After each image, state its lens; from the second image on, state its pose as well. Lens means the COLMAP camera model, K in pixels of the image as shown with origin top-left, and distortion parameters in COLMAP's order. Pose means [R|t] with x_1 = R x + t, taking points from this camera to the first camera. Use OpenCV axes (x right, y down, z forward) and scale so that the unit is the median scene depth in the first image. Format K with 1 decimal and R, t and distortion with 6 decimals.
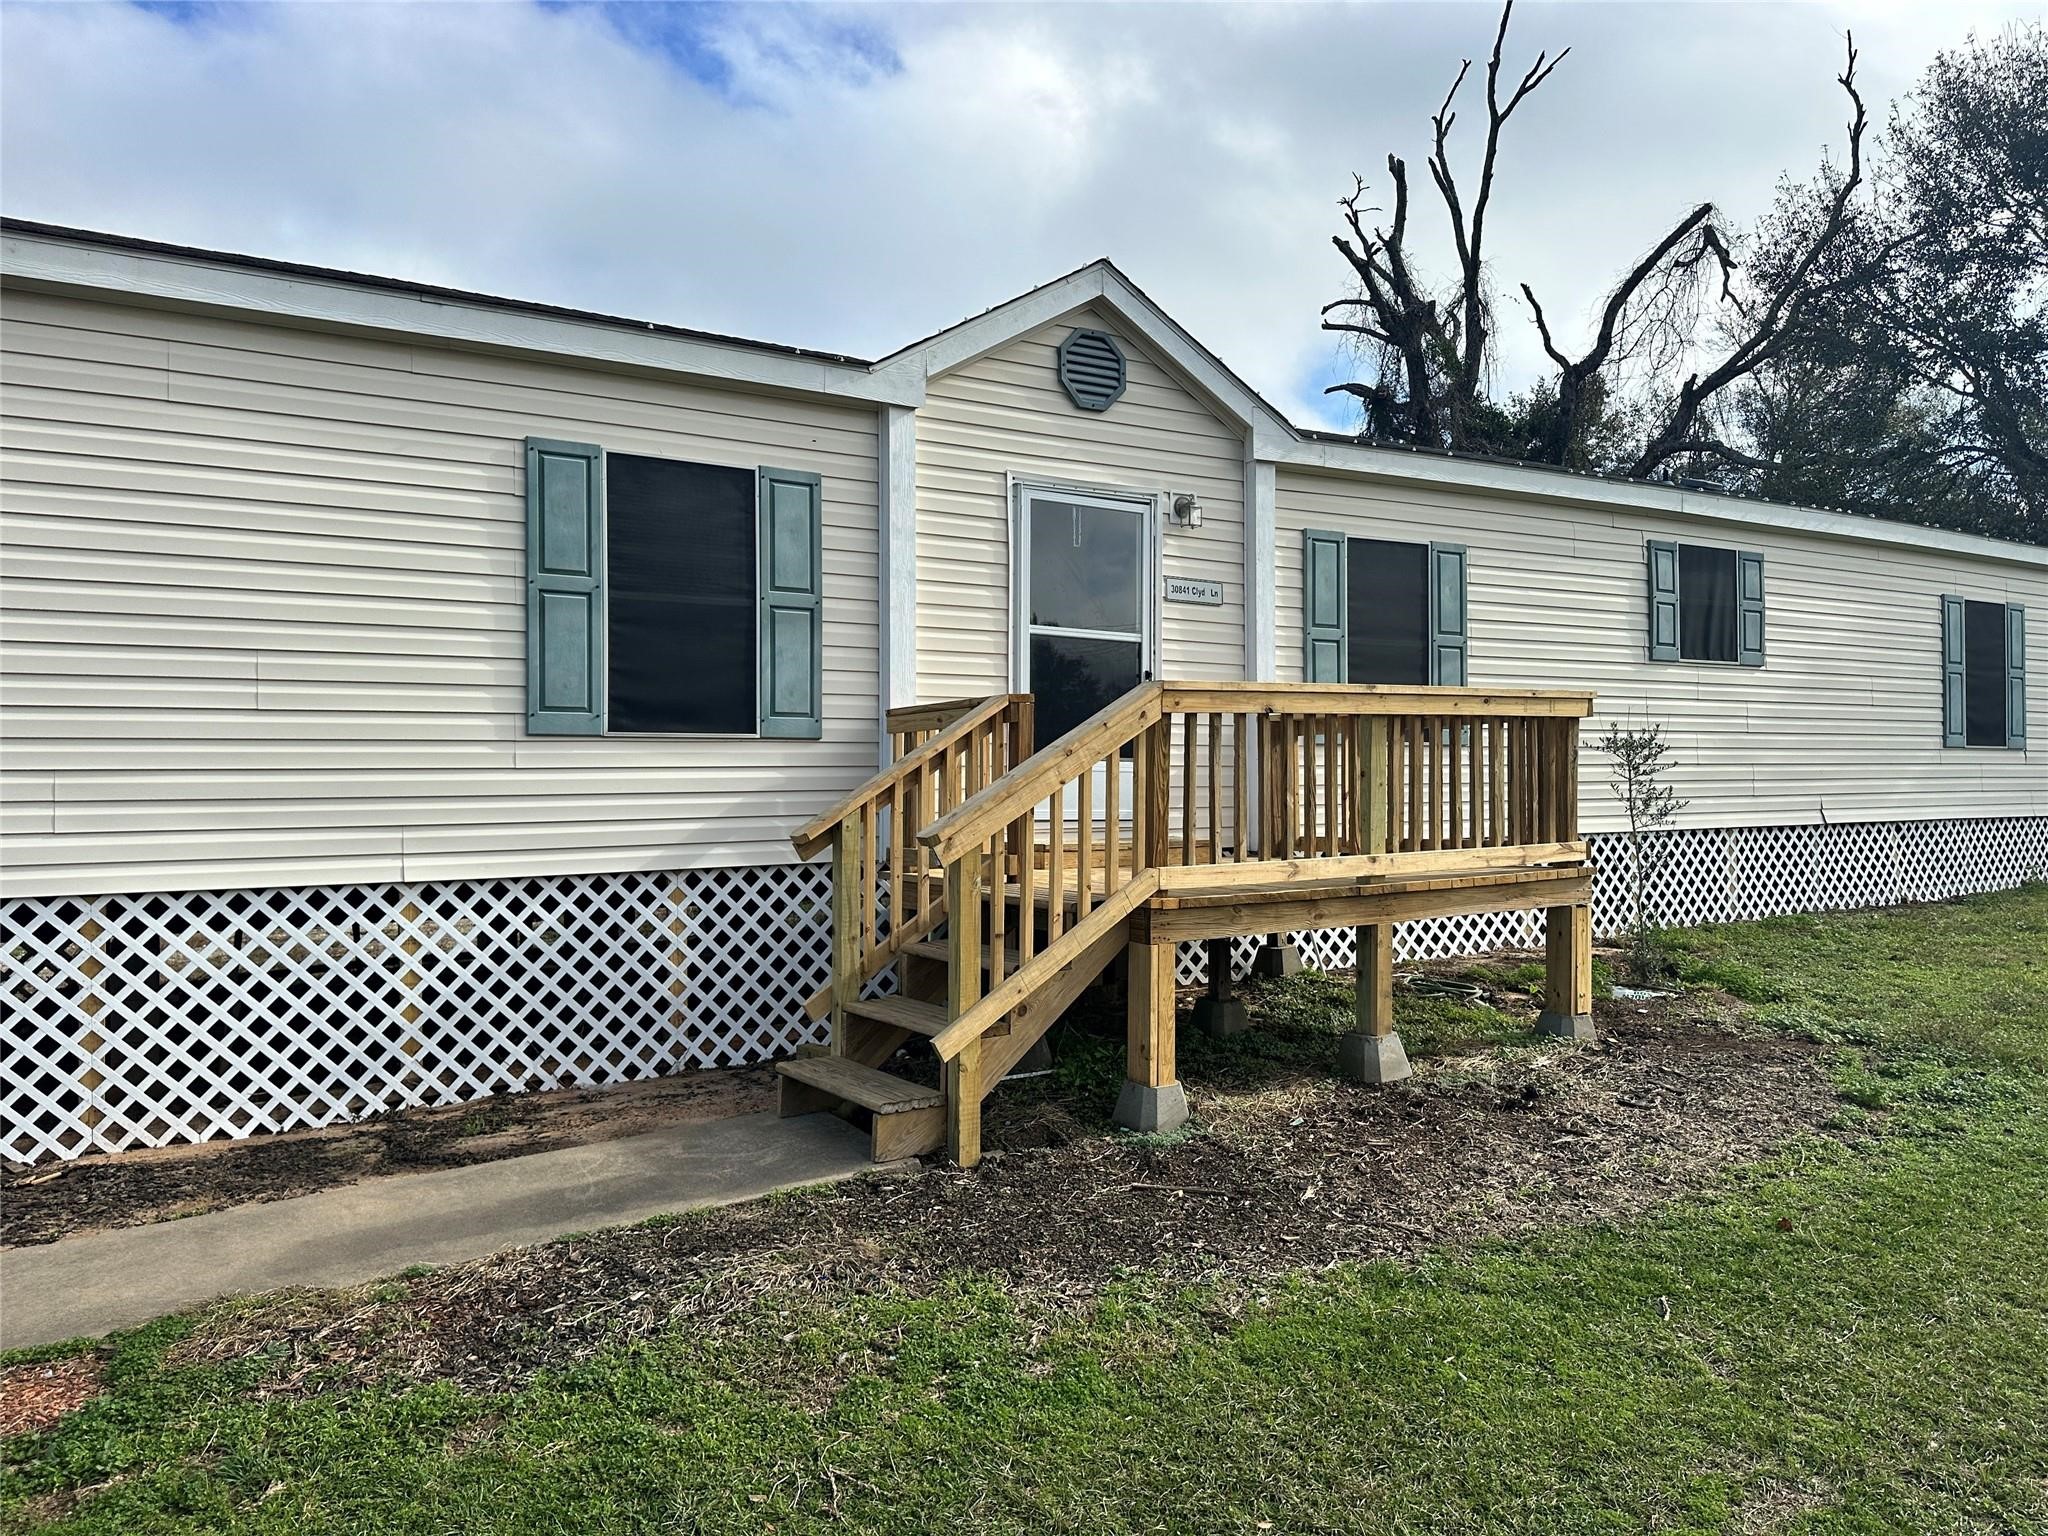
lens RADIAL K [[1433.9, 0, 1024.0], [0, 1433.9, 768.0], [0, 0, 1]] dist [0.051713, -0.001921]
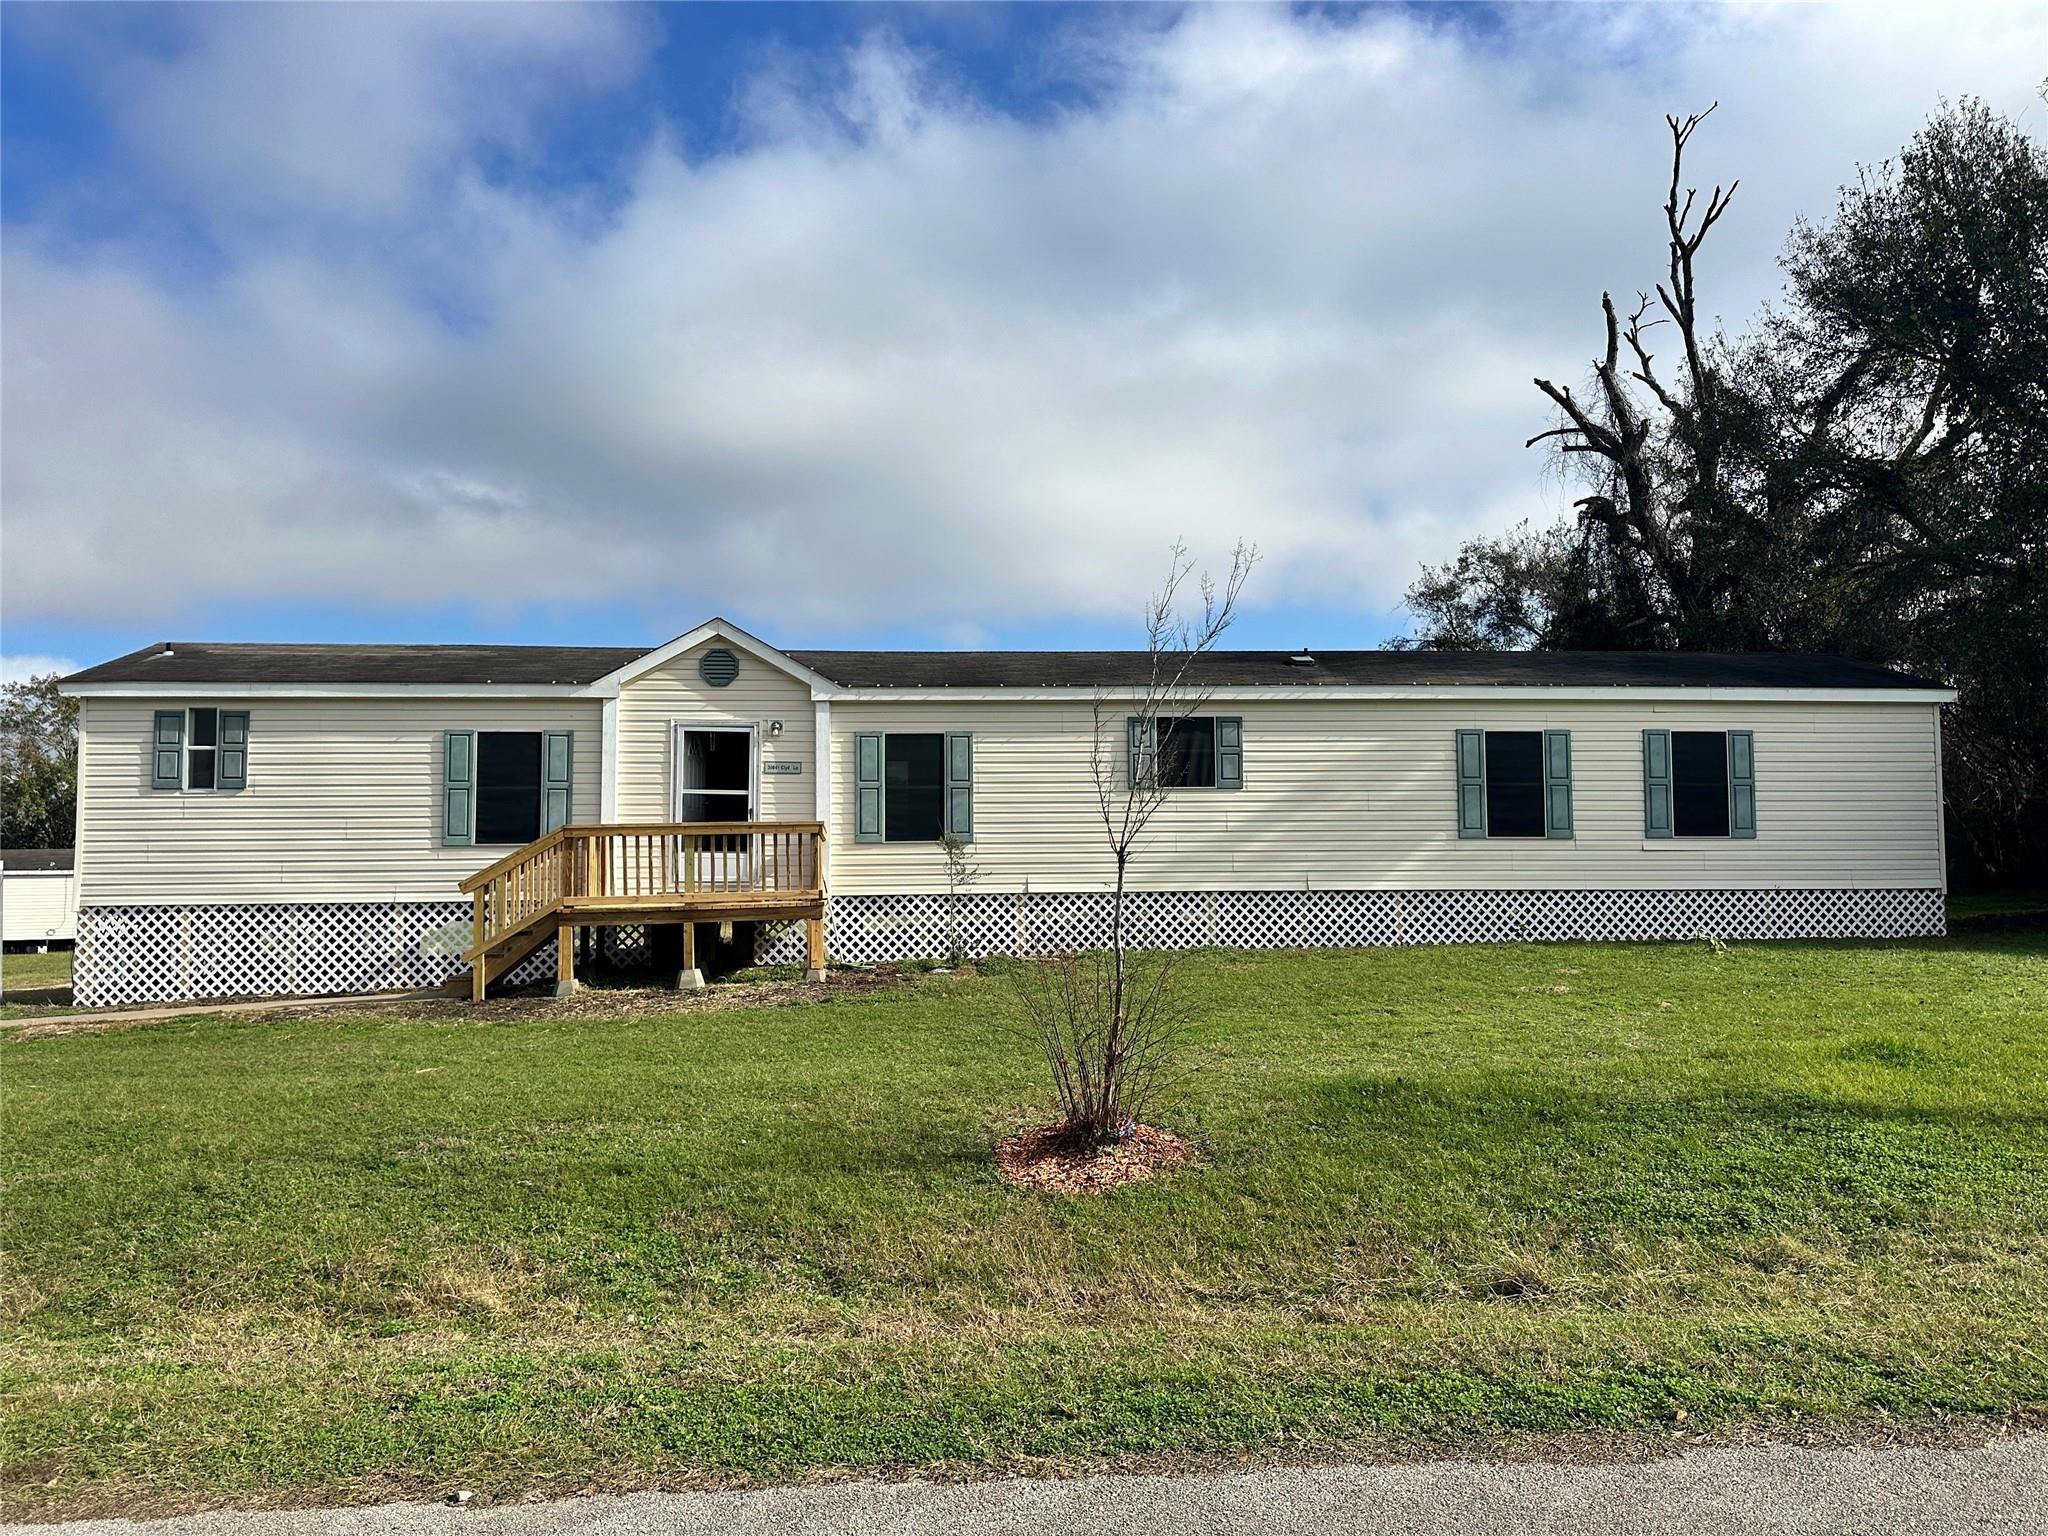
lens RADIAL K [[1433.9, 0, 1024.0], [0, 1433.9, 768.0], [0, 0, 1]] dist [0.051713, -0.001921]
pose [[0.902768, -0.029841, -0.429090, 1.311589], [0.005226, 0.998278, -0.058431, -0.003885], [0.430095, 0.050508, 0.901370, -0.677159]]
